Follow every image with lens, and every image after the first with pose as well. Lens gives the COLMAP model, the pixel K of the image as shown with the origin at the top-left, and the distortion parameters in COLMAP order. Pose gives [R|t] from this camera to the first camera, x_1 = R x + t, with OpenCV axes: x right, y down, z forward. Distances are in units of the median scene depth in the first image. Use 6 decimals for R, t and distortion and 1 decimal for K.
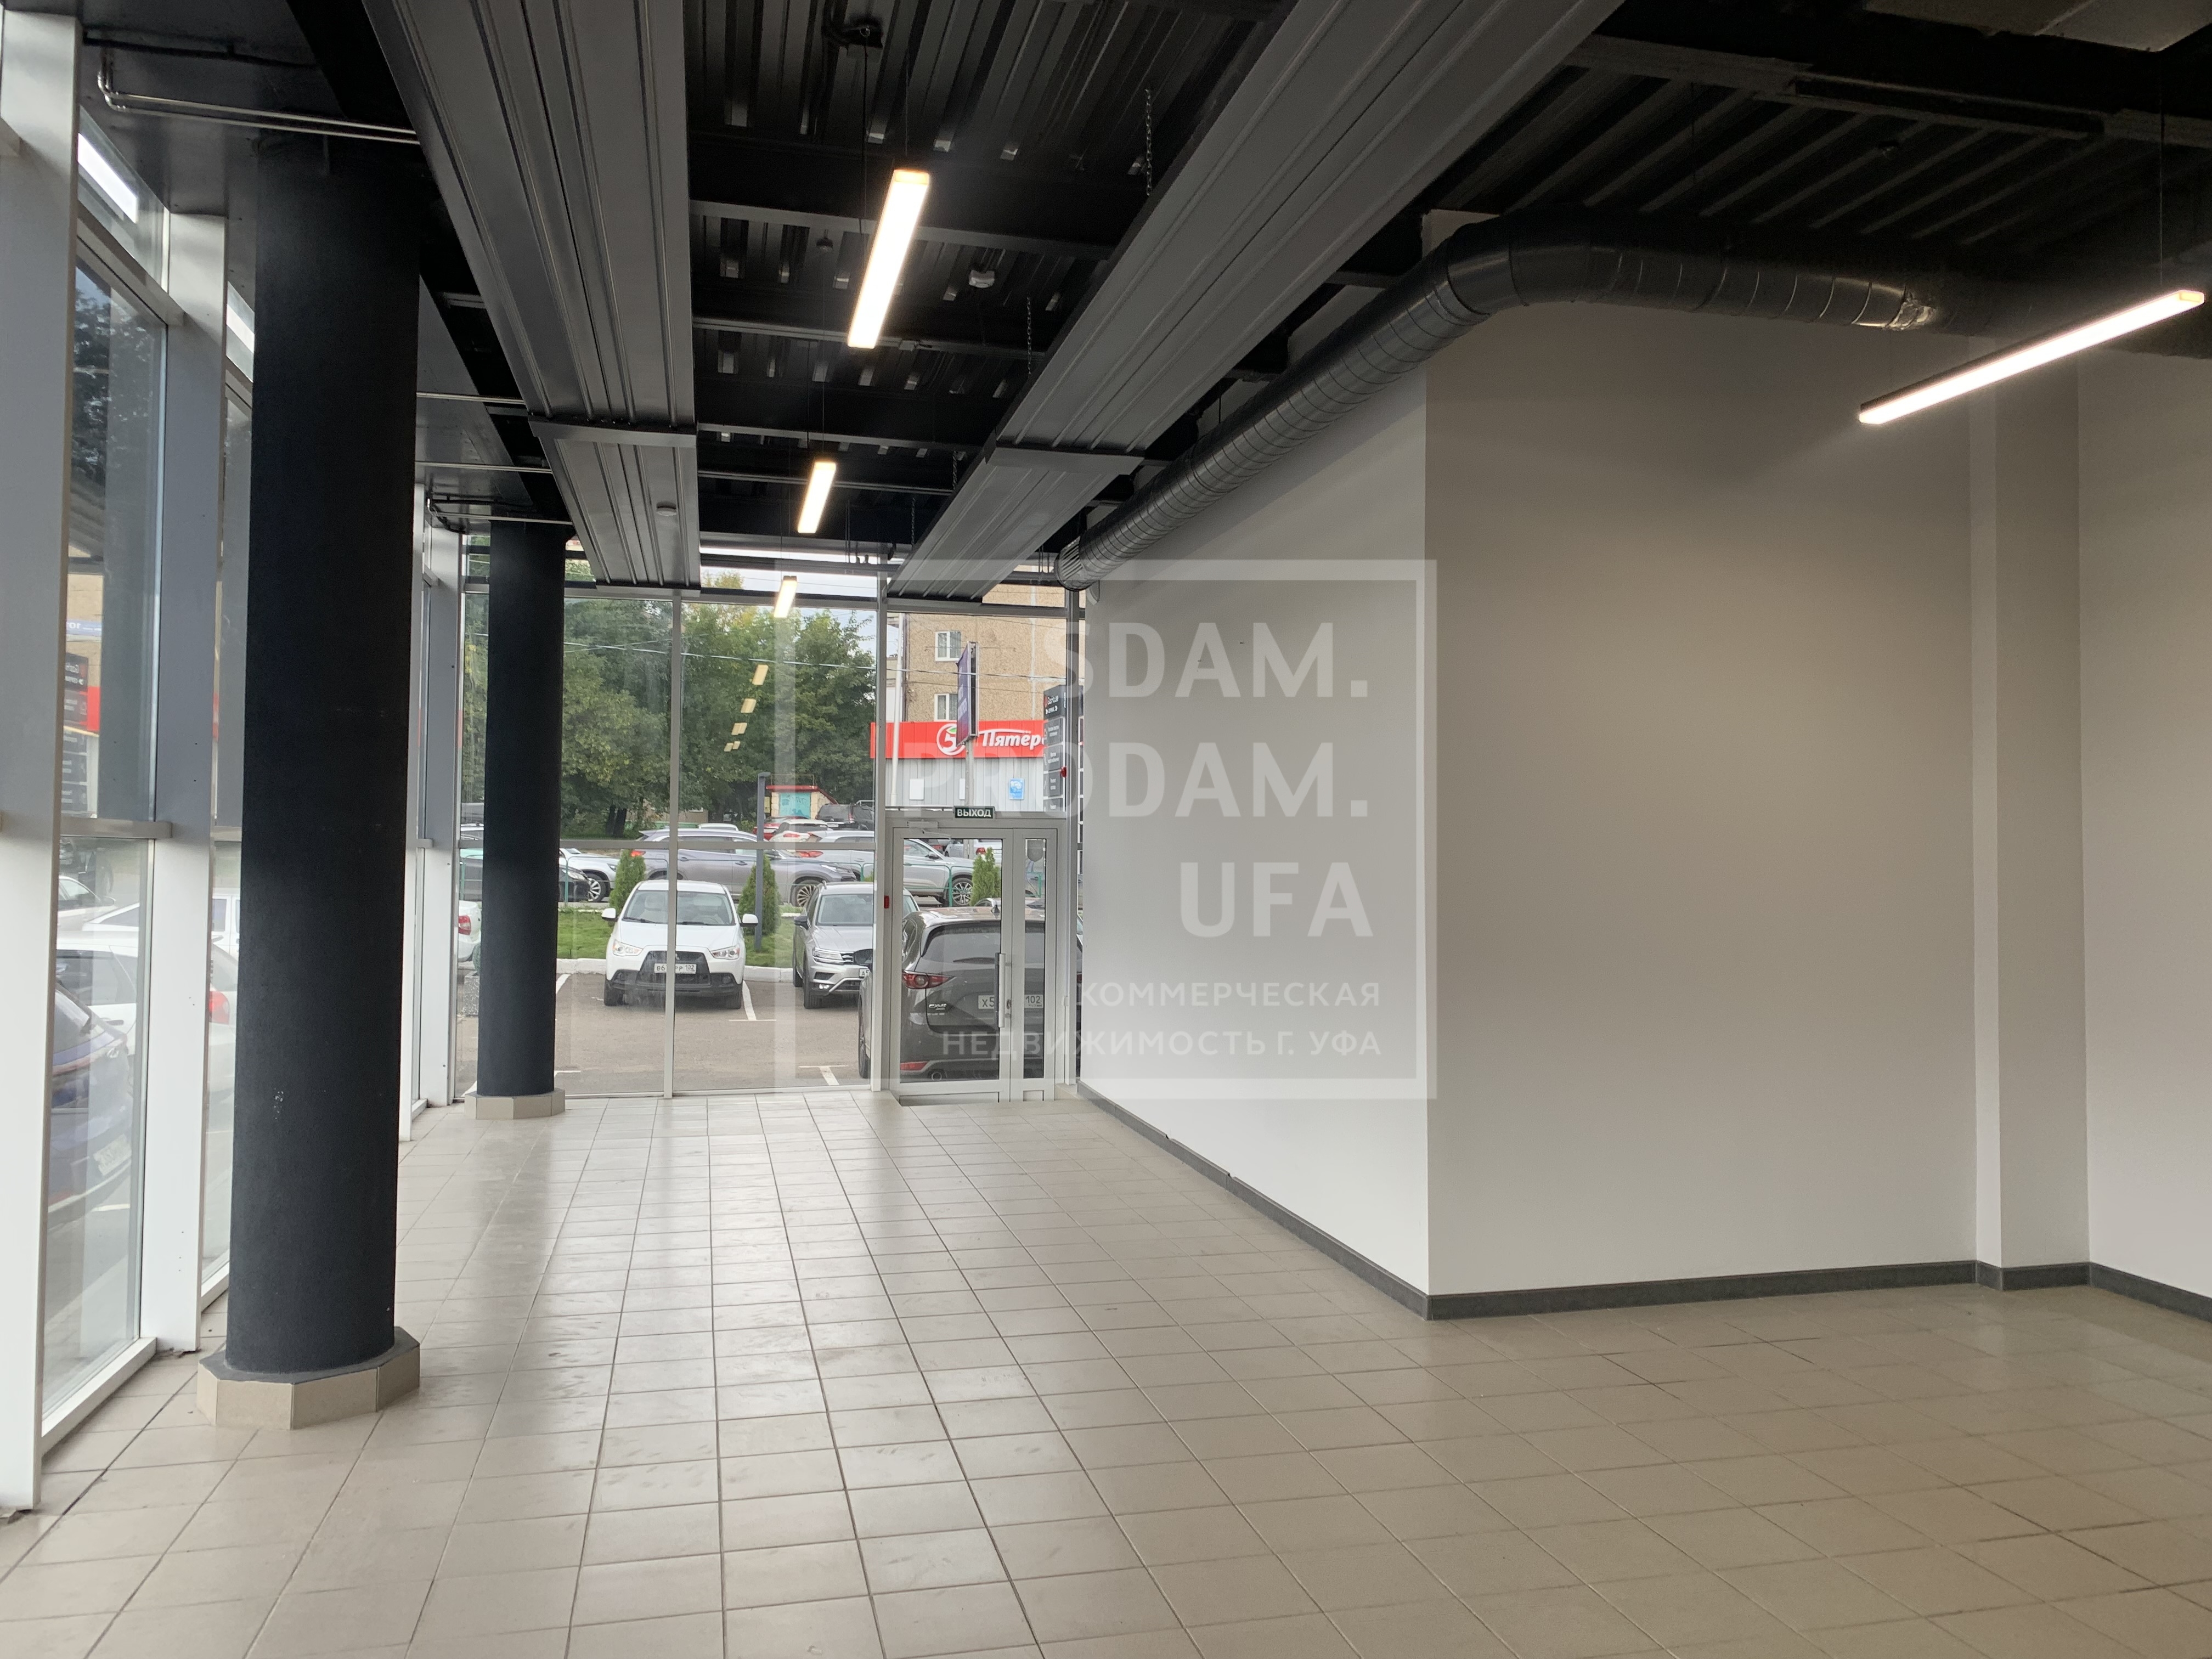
lens RADIAL K [[1693.8, 0, 1114.2], [0, 1693.8, 788.3], [0, 0, 1]] dist [0.046940, -0.001334]
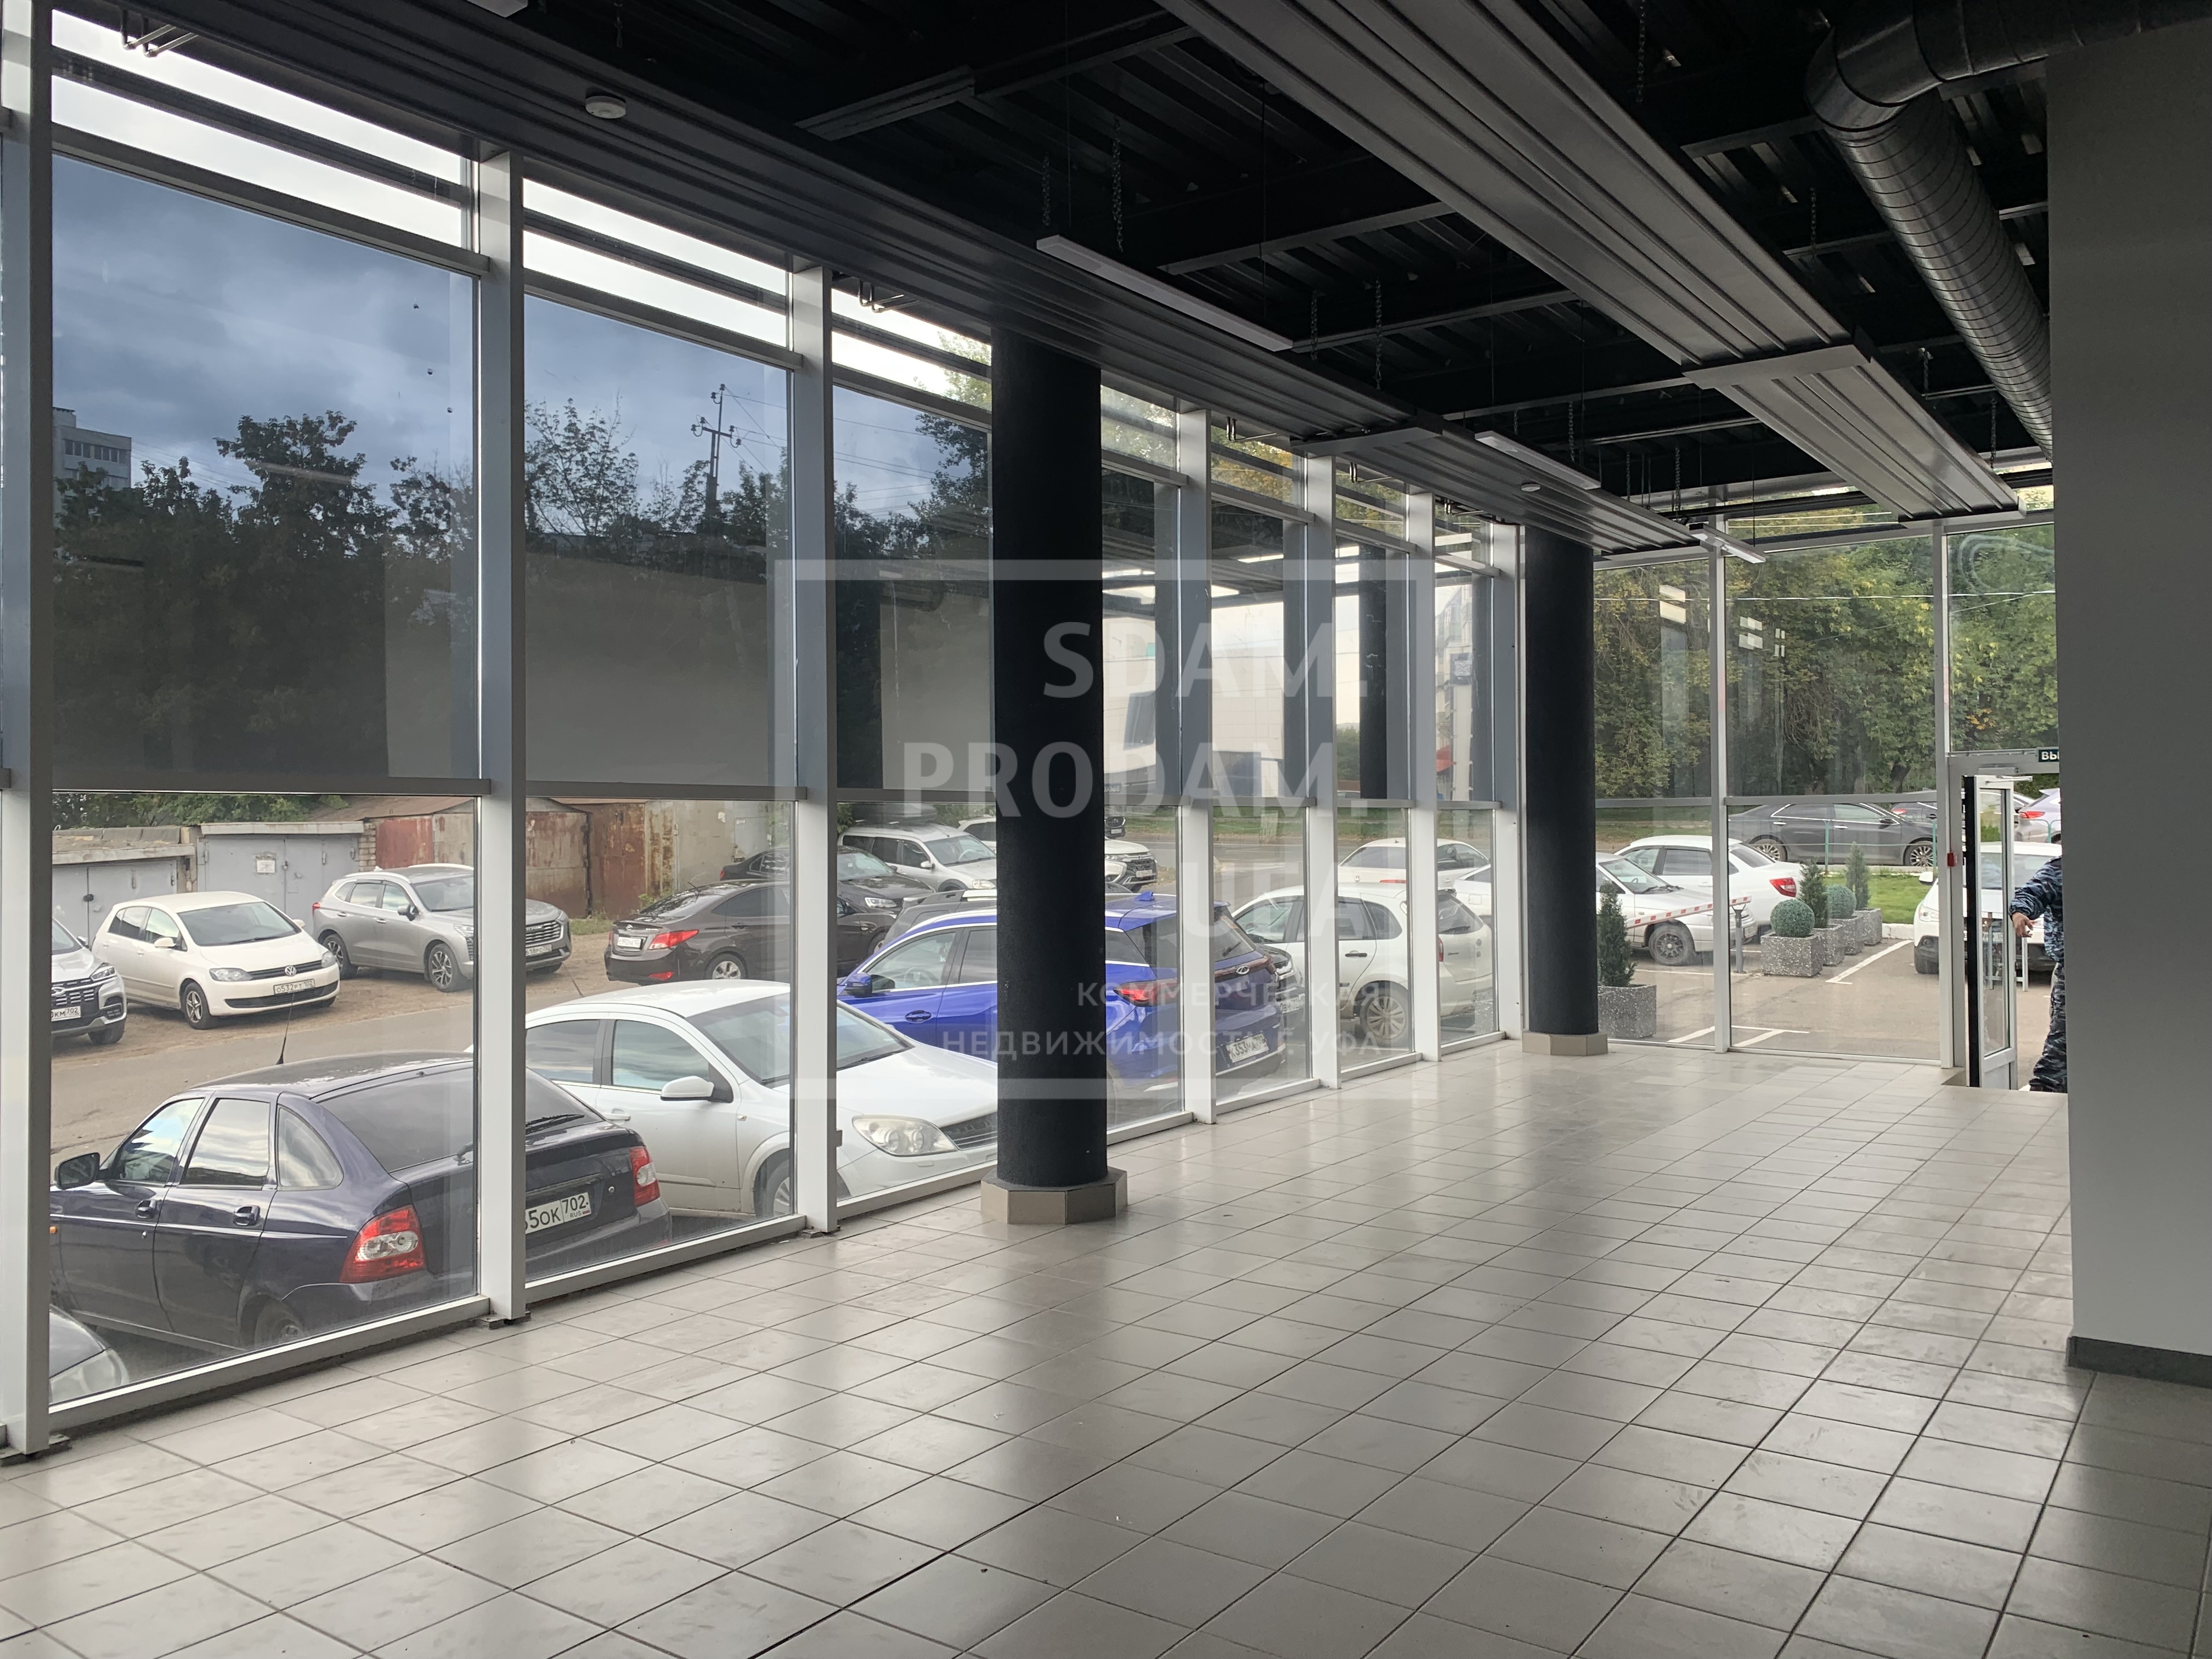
lens RADIAL K [[1677.7, 0, 1122.3], [0, 1677.7, 832.0], [0, 0, 1]] dist [0.041088, -0.013568]
pose [[0.658268, -0.011982, -0.752688, 0.262671], [0.045455, 0.998682, 0.023855, 0.011012], [0.751410, -0.049916, 0.657945, 0.077912]]
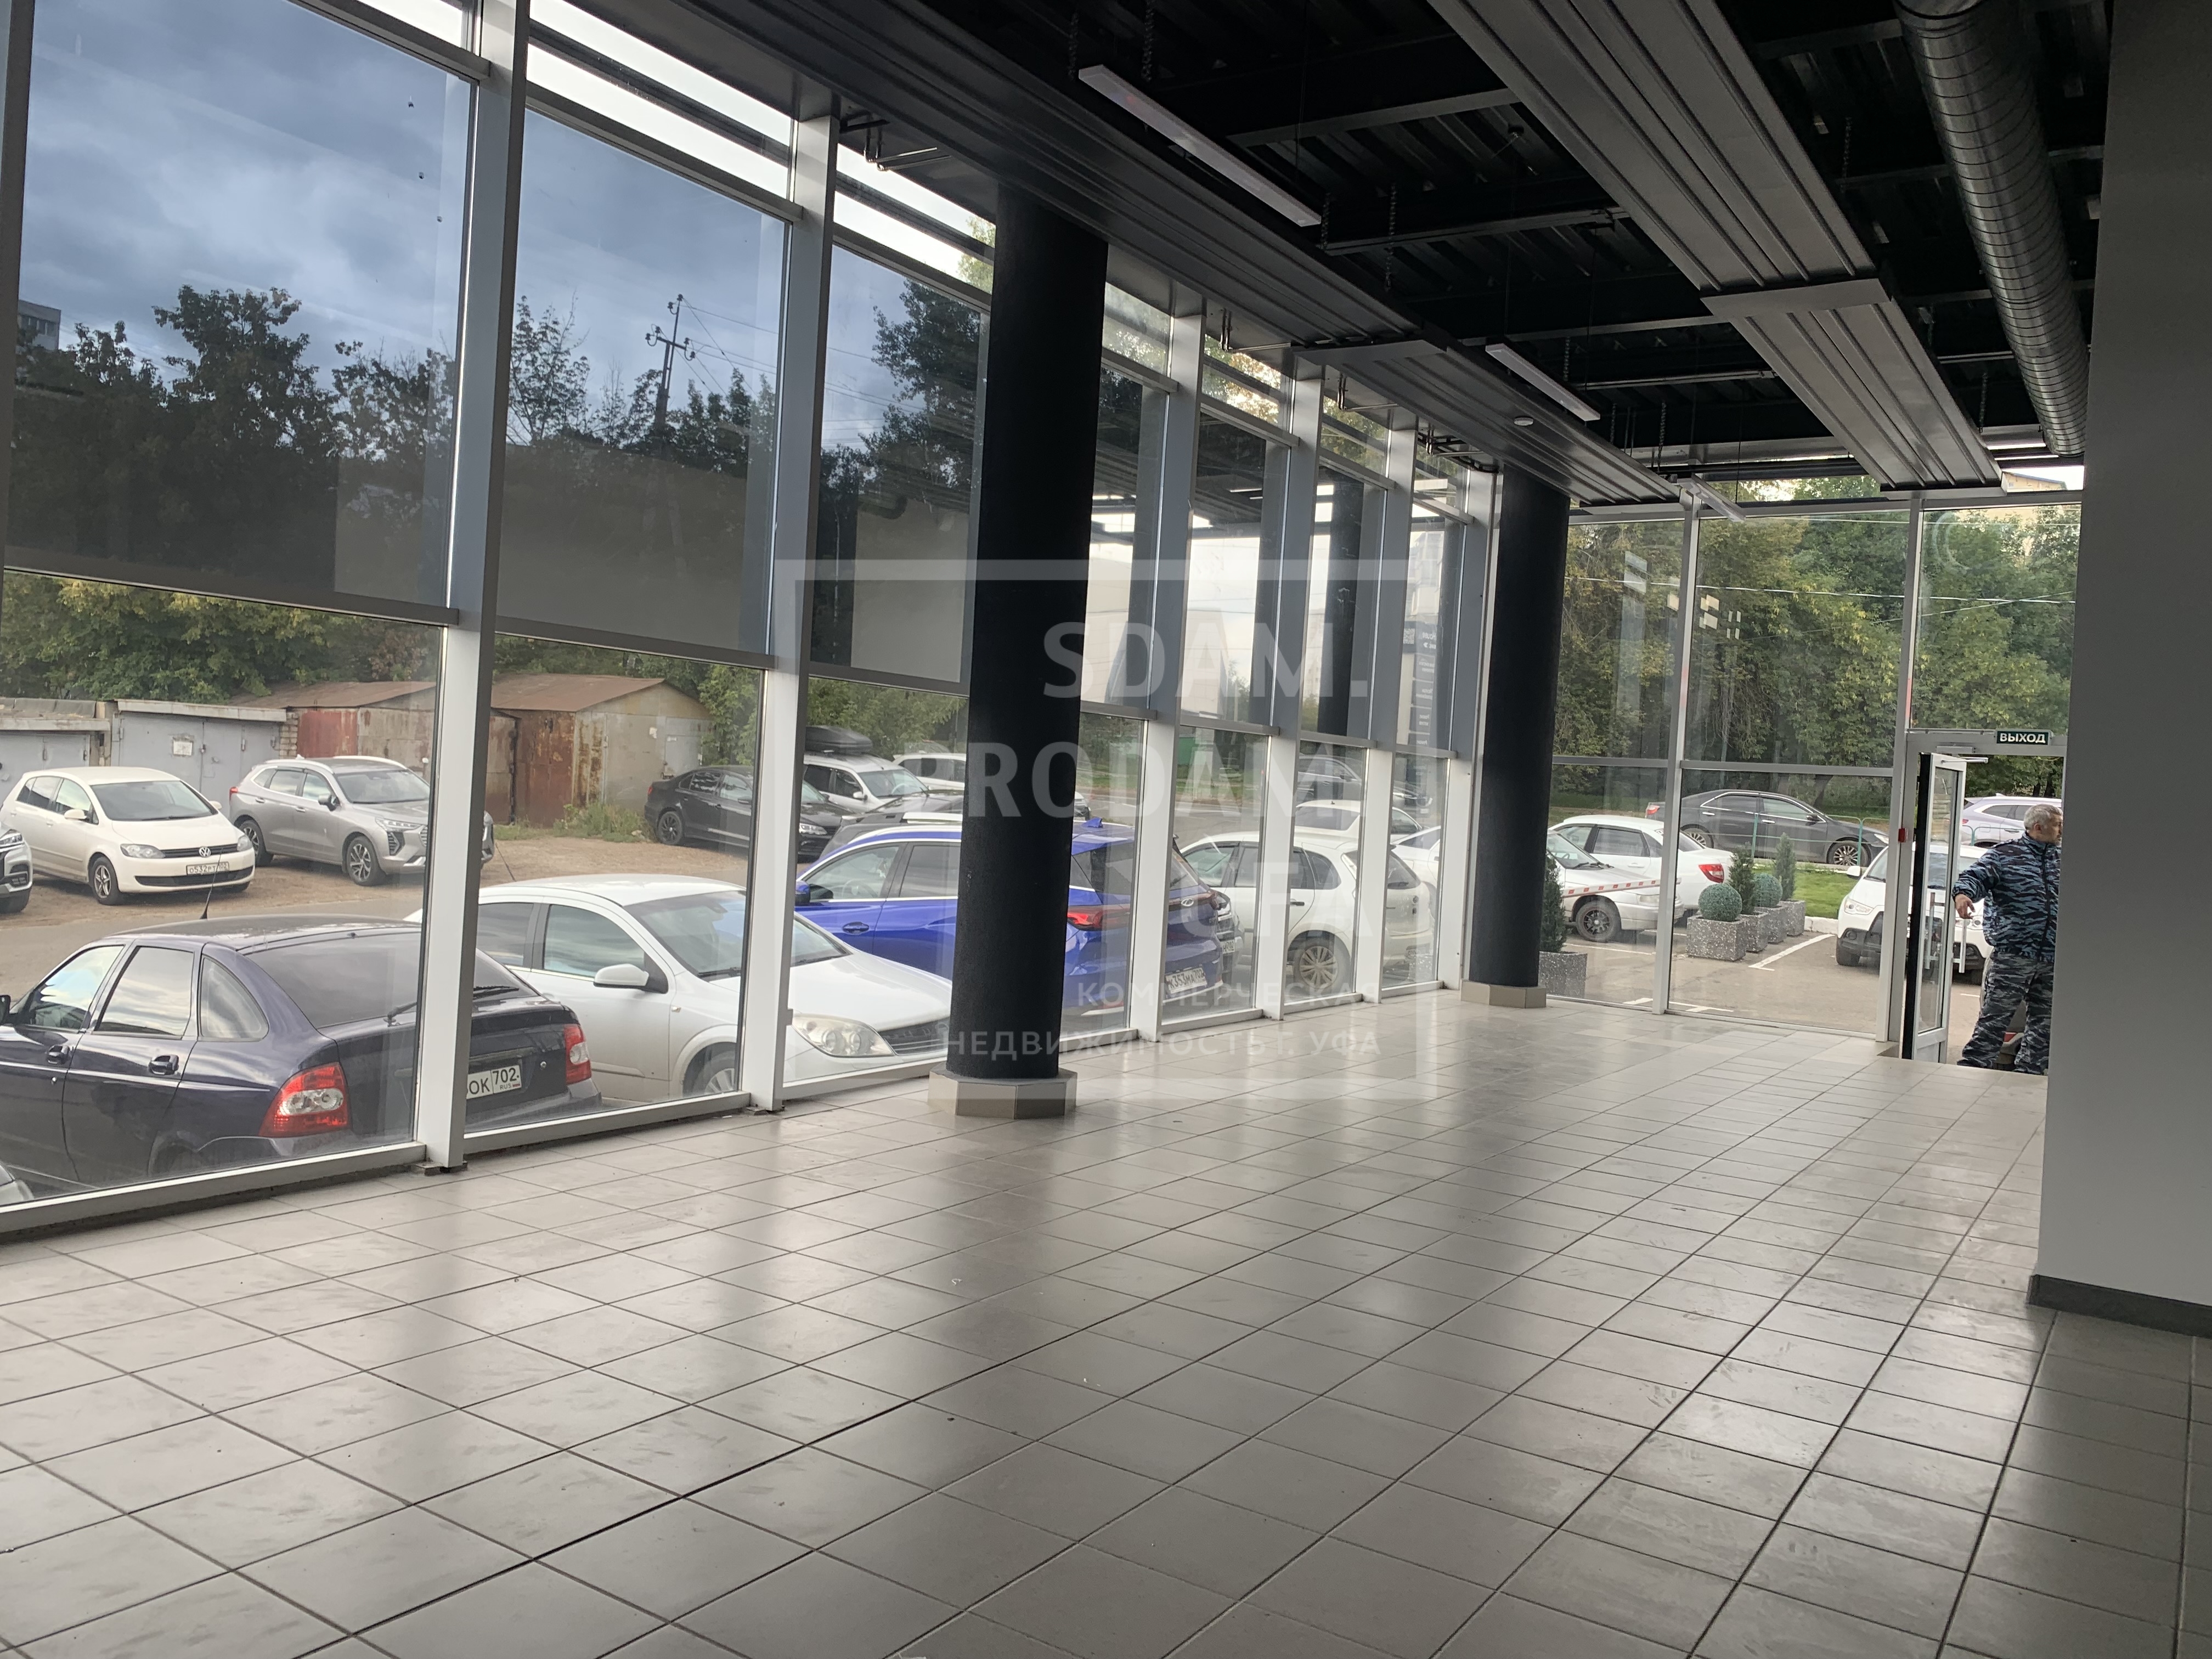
lens RADIAL K [[1680.4, 0, 1096.8], [0, 1680.4, 828.5], [0, 0, 1]] dist [0.029899, 0.005475]
pose [[0.679058, 0.051650, -0.732266, 0.243398], [-0.025085, 0.998572, 0.047172, 0.032325], [0.733656, -0.013664, 0.679383, 0.072975]]
